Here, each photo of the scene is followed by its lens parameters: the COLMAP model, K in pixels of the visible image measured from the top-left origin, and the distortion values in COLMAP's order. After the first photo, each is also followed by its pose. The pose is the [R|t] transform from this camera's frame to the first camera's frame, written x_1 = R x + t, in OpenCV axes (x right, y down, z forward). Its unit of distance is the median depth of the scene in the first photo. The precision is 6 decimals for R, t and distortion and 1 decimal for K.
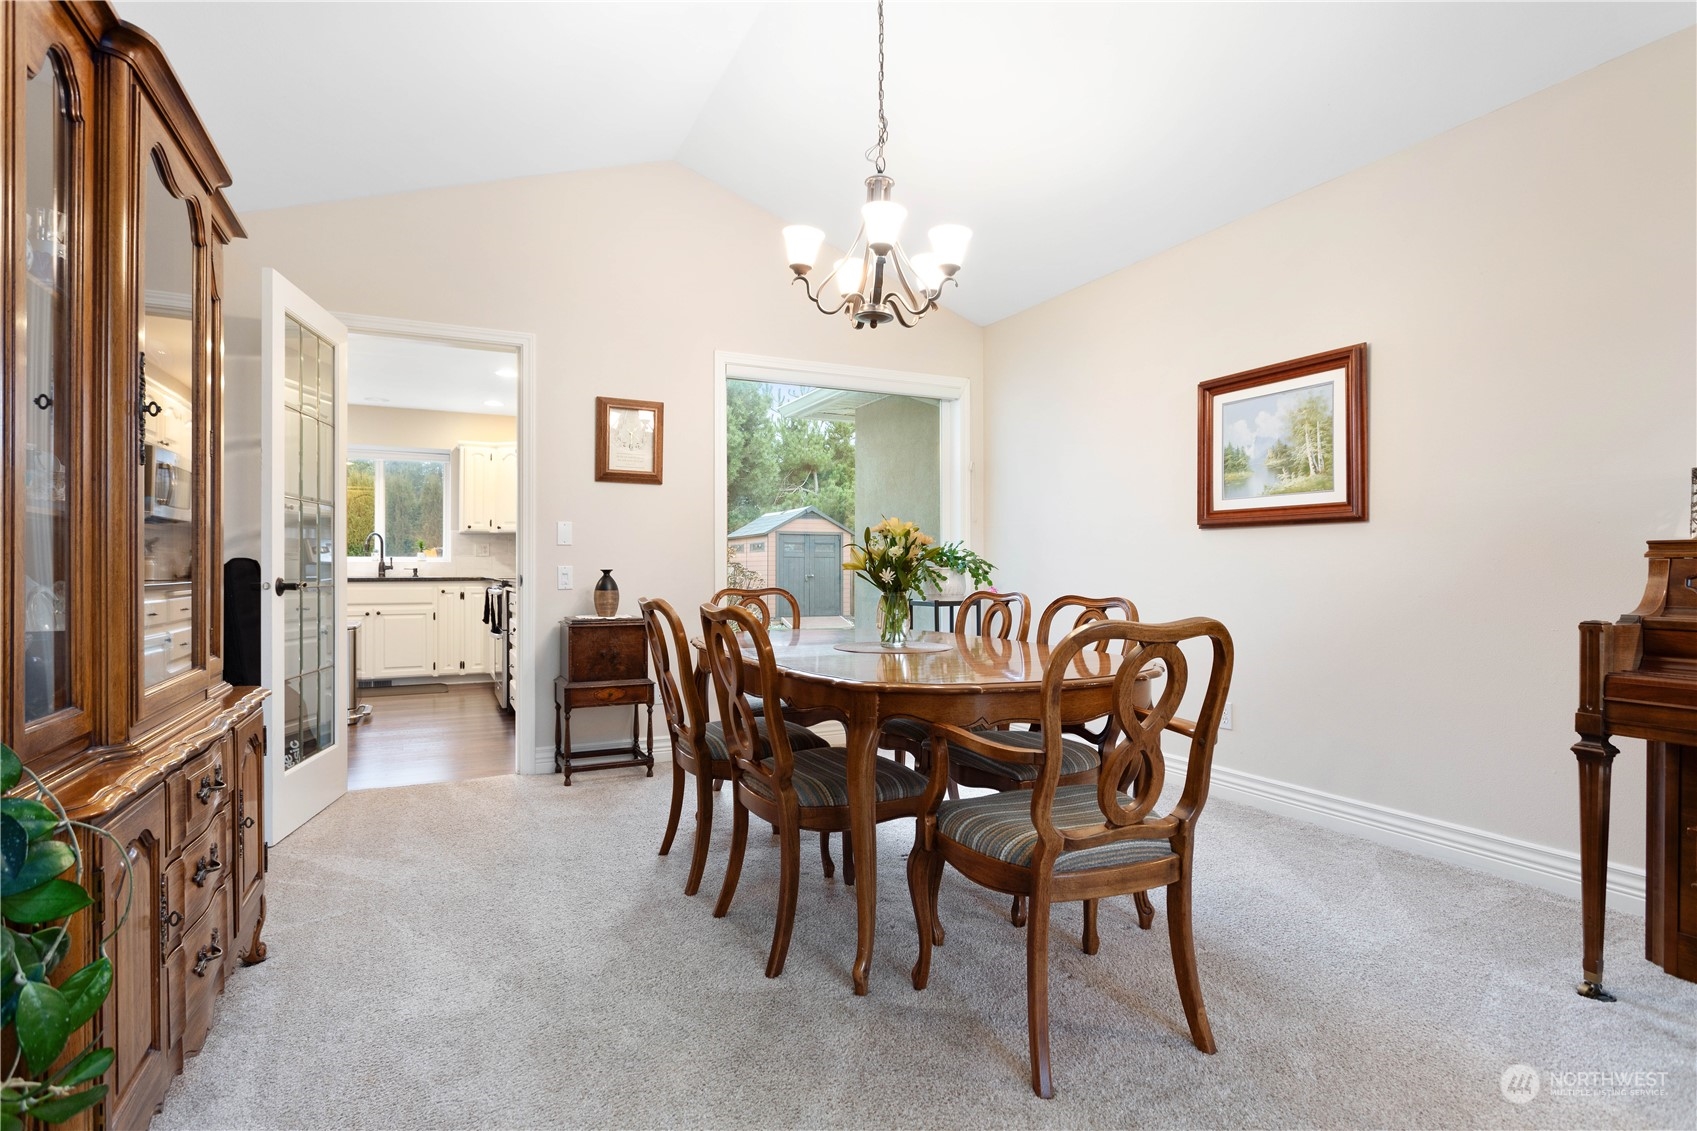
lens RADIAL K [[858.1, 0, 848.5], [0, 858.1, 565.5], [0, 0, 1]] dist [-0.014932, 0.000065]
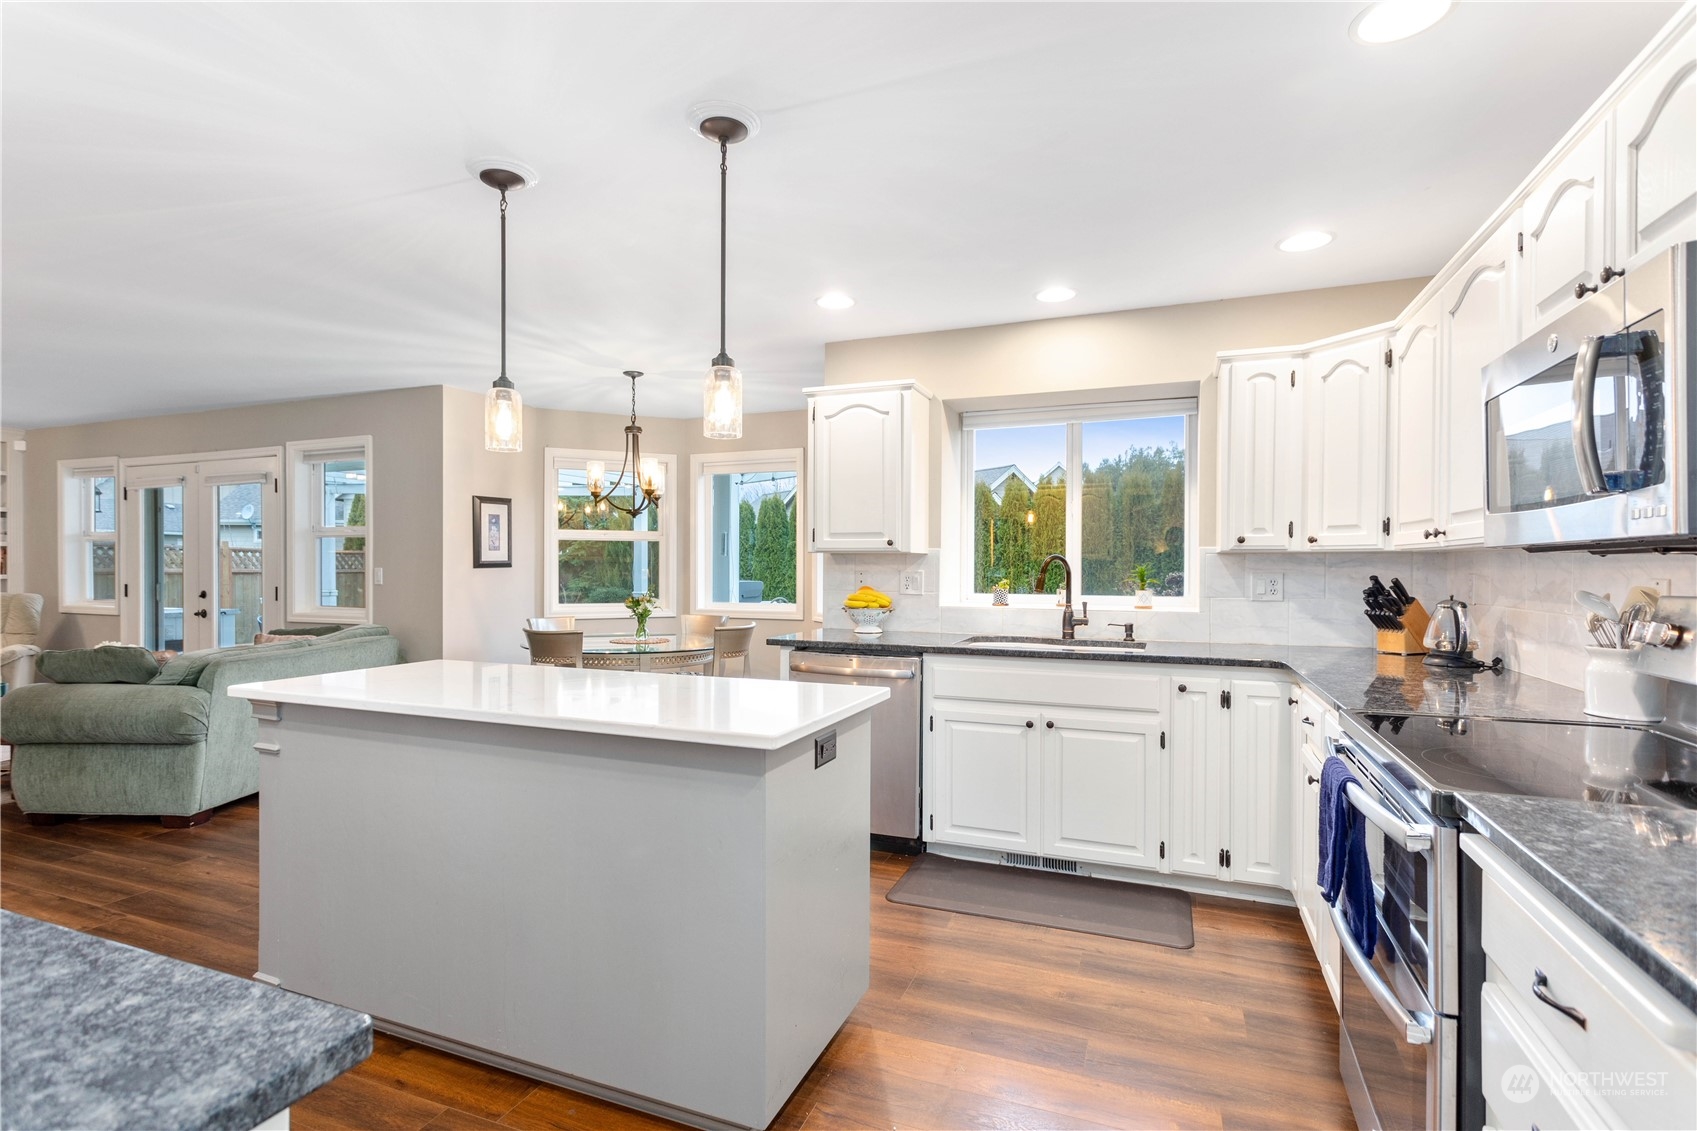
lens RADIAL K [[806.4, 0, 847.2], [0, 806.4, 572.3], [0, 0, 1]] dist [0.000576, 0.001388]
pose [[0.665470, 0.008037, -0.746381, -0.266408], [-0.001474, 0.999954, 0.009453, -0.031952], [0.746423, -0.005190, 0.665452, 0.567527]]
